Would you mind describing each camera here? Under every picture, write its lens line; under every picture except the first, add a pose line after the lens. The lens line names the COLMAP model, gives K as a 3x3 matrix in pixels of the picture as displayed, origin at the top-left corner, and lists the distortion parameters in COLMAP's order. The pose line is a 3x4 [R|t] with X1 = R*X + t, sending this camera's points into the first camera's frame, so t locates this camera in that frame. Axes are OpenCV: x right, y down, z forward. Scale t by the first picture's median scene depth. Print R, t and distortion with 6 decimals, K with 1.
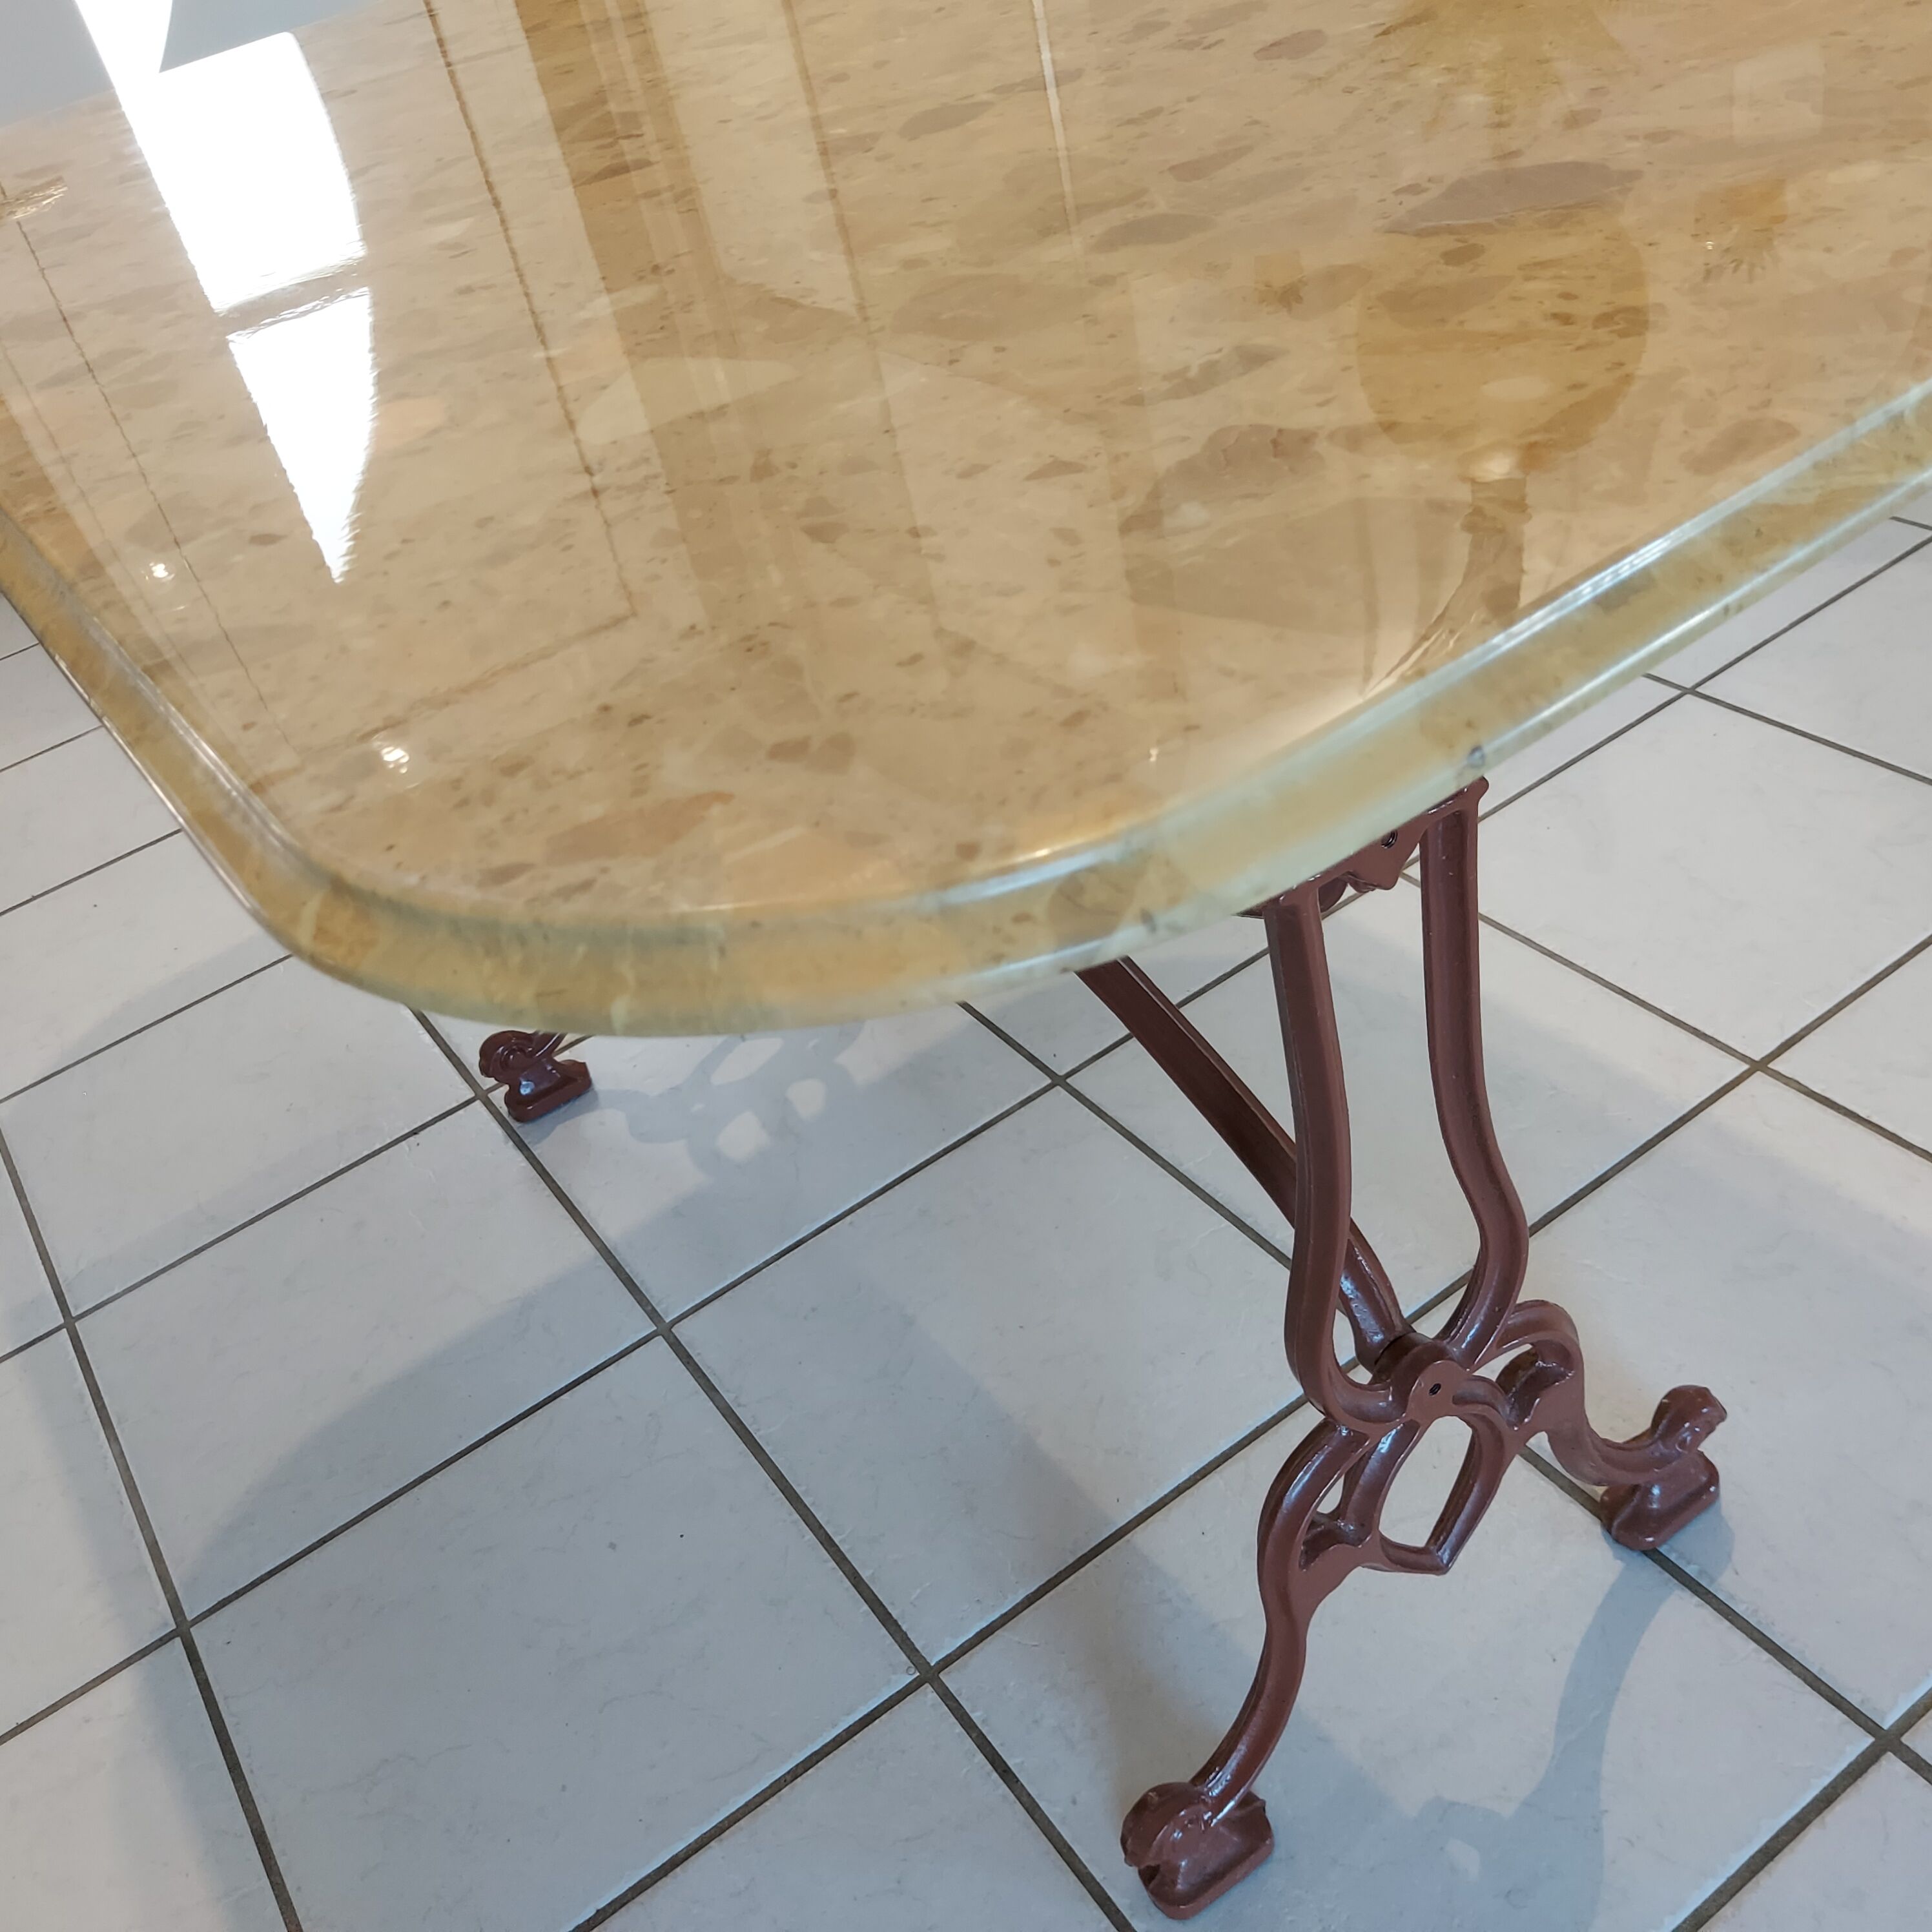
lens RADIAL K [[1890.8, 0, 966.0], [0, 1890.8, 966.0], [0, 0, 1]] dist [0.062286, -0.082688]
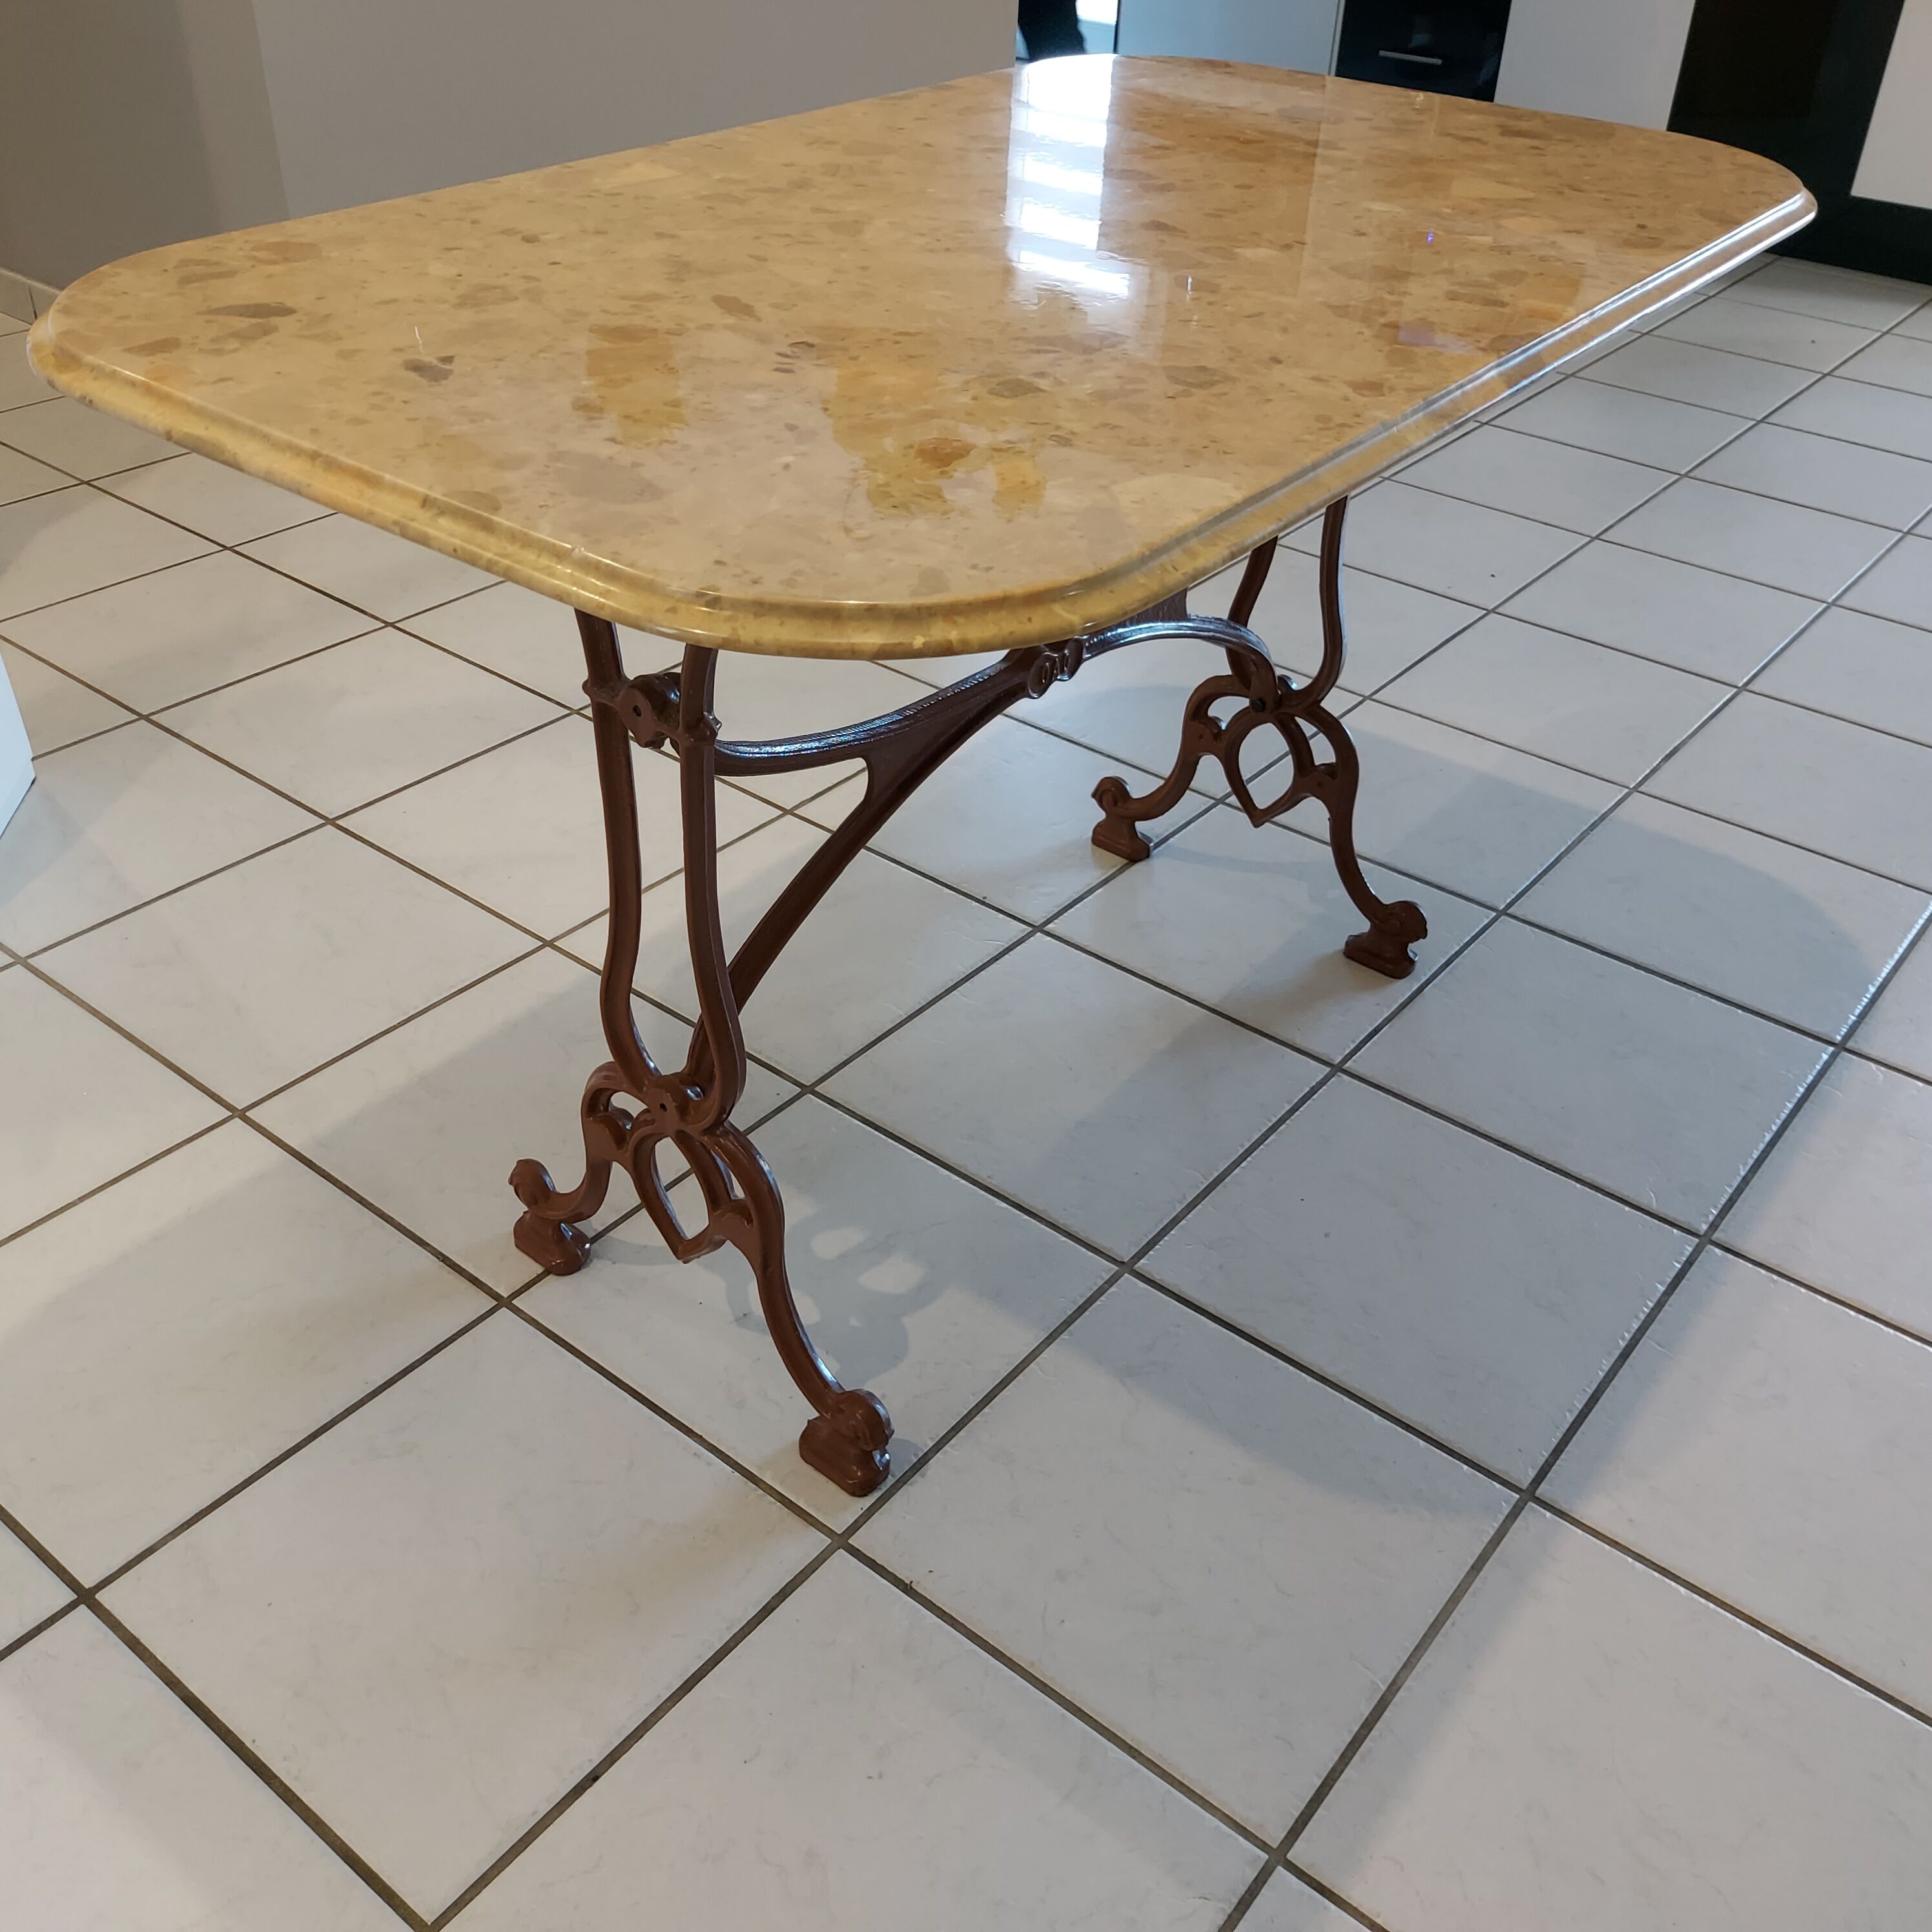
lens RADIAL K [[1869.5, 0, 966.0], [0, 1869.5, 966.0], [0, 0, 1]] dist [0.068020, -0.082352]
pose [[-0.300781, -0.385309, 0.872392, -1.785975], [0.602075, 0.632702, 0.487027, -0.916239], [-0.739619, 0.671733, 0.041680, 1.514893]]
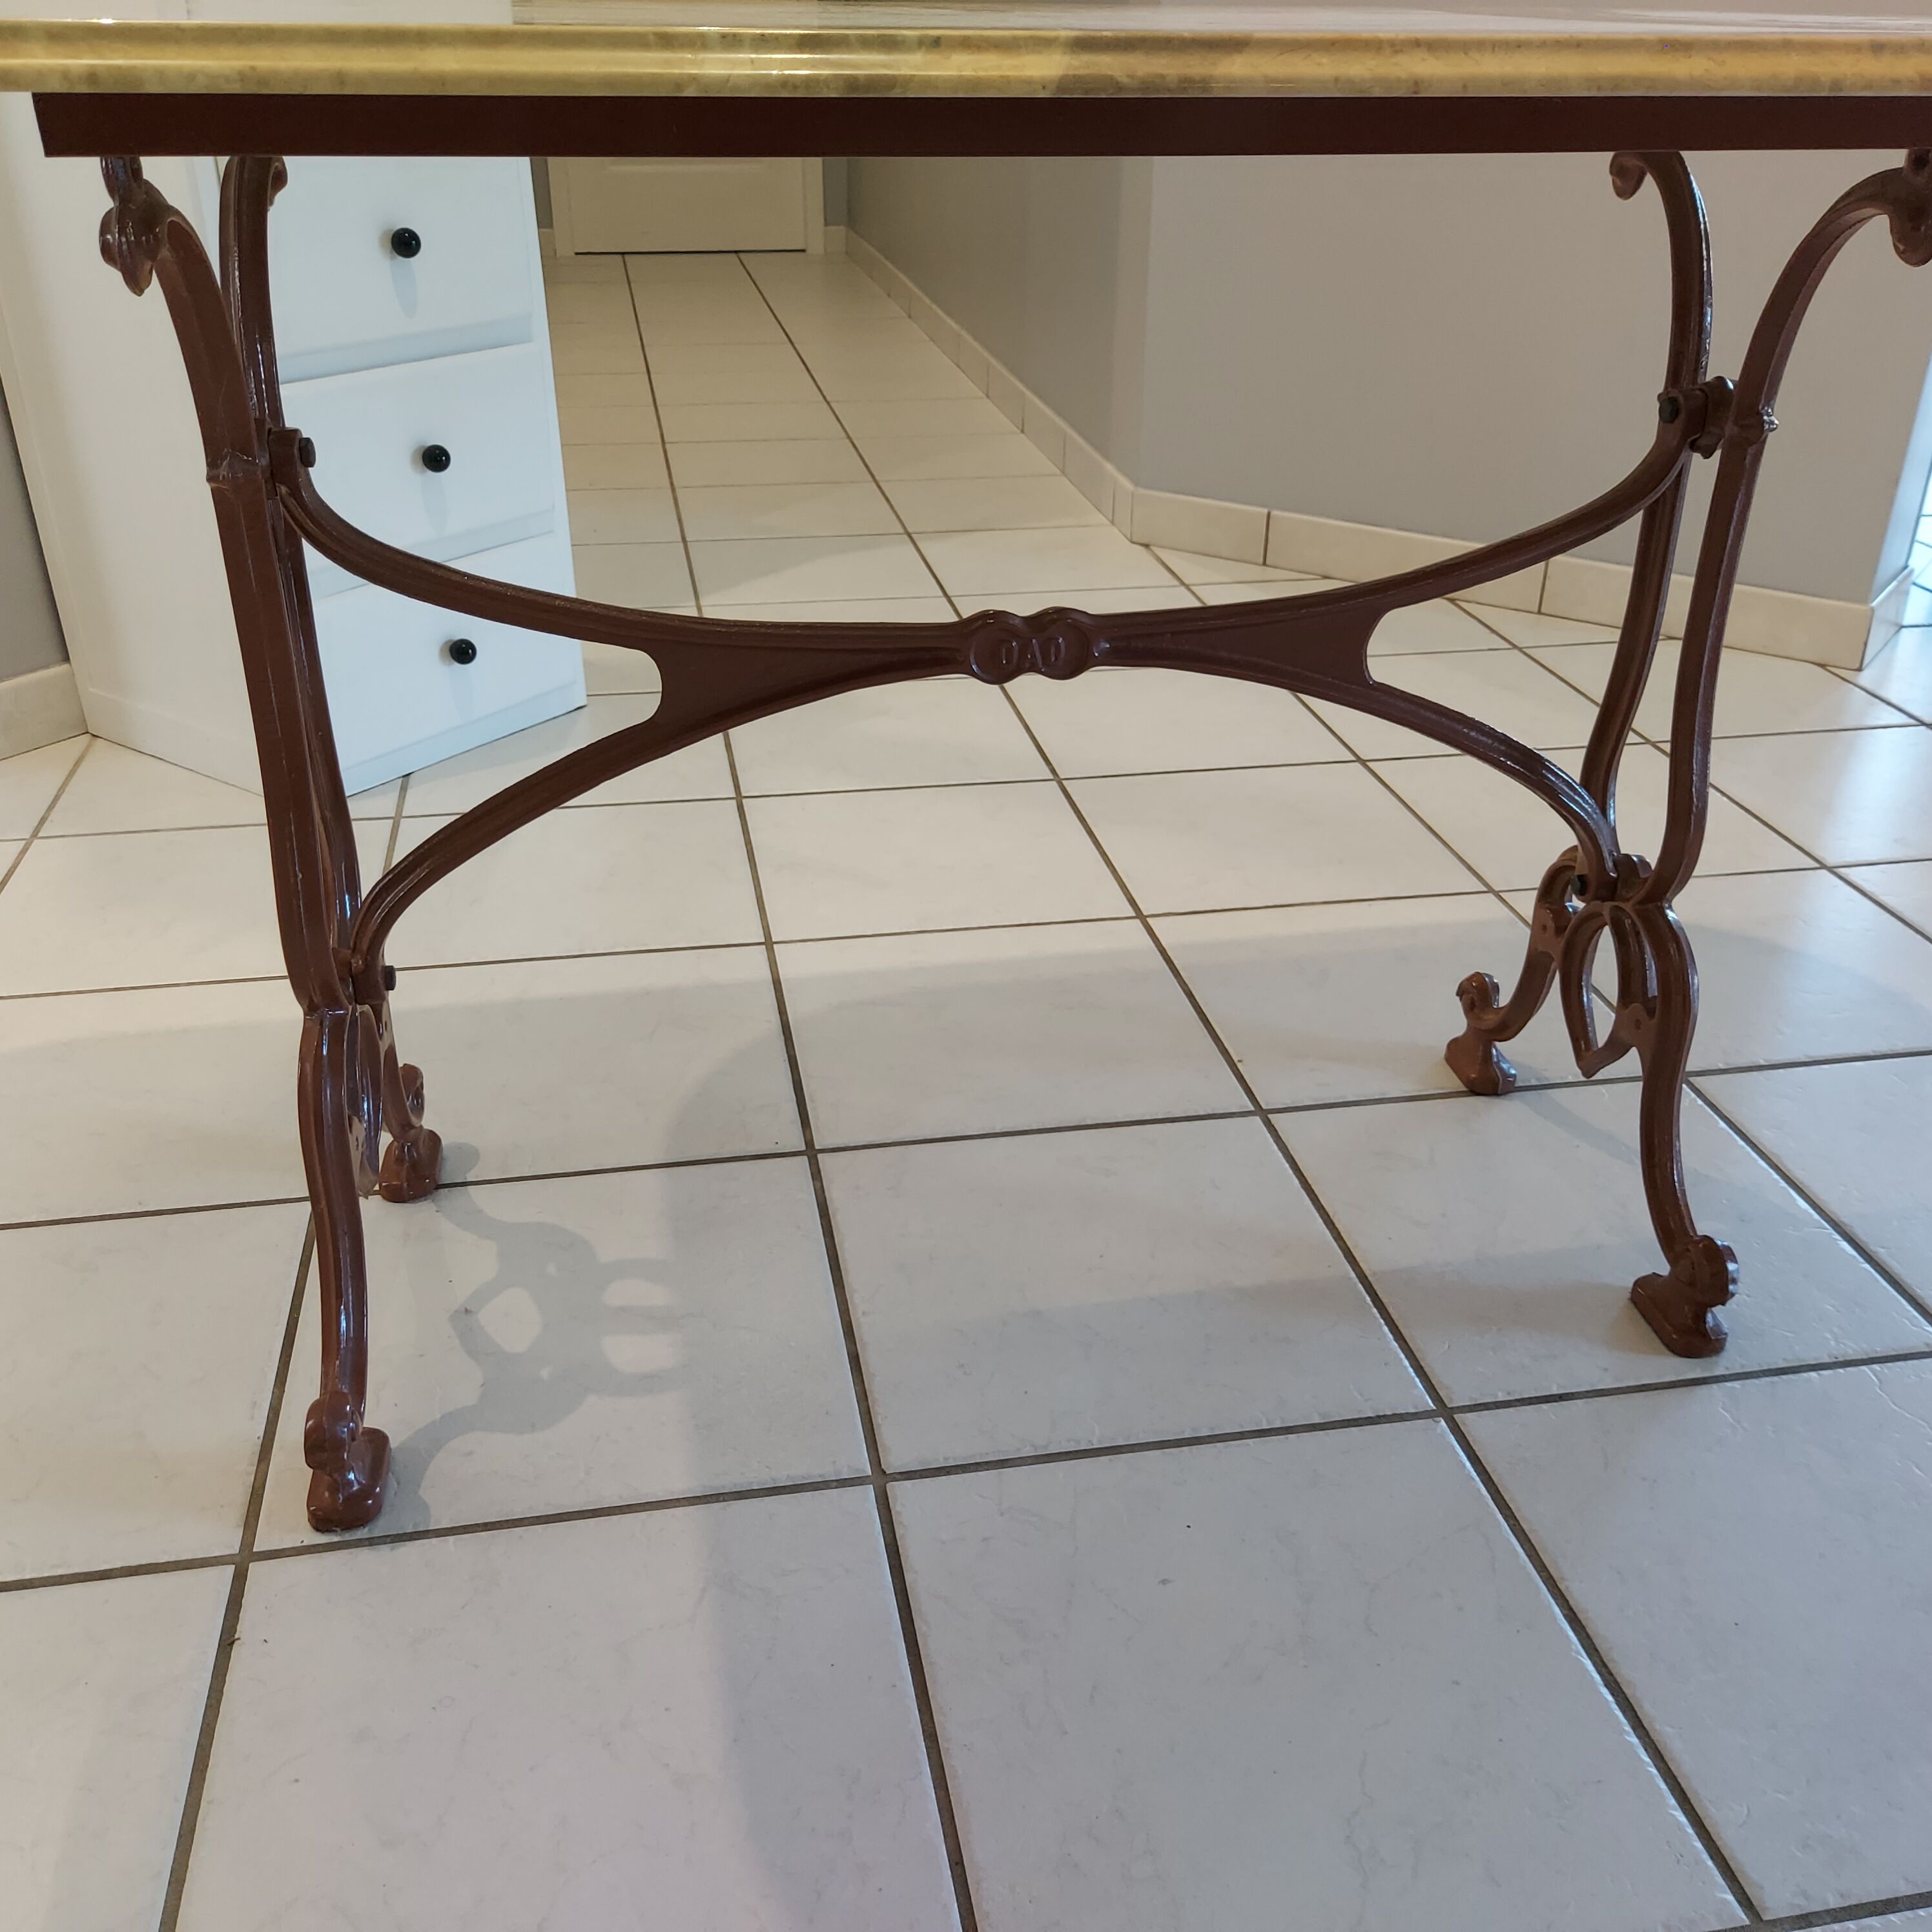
lens RADIAL K [[1883.2, 0, 966.0], [0, 1883.2, 966.0], [0, 0, 1]] dist [0.064384, -0.079554]
pose [[0.388731, -0.231085, 0.891901, -1.397154], [0.489189, 0.872085, 0.012740, 0.006957], [-0.780757, 0.431356, 0.452050, 0.841621]]
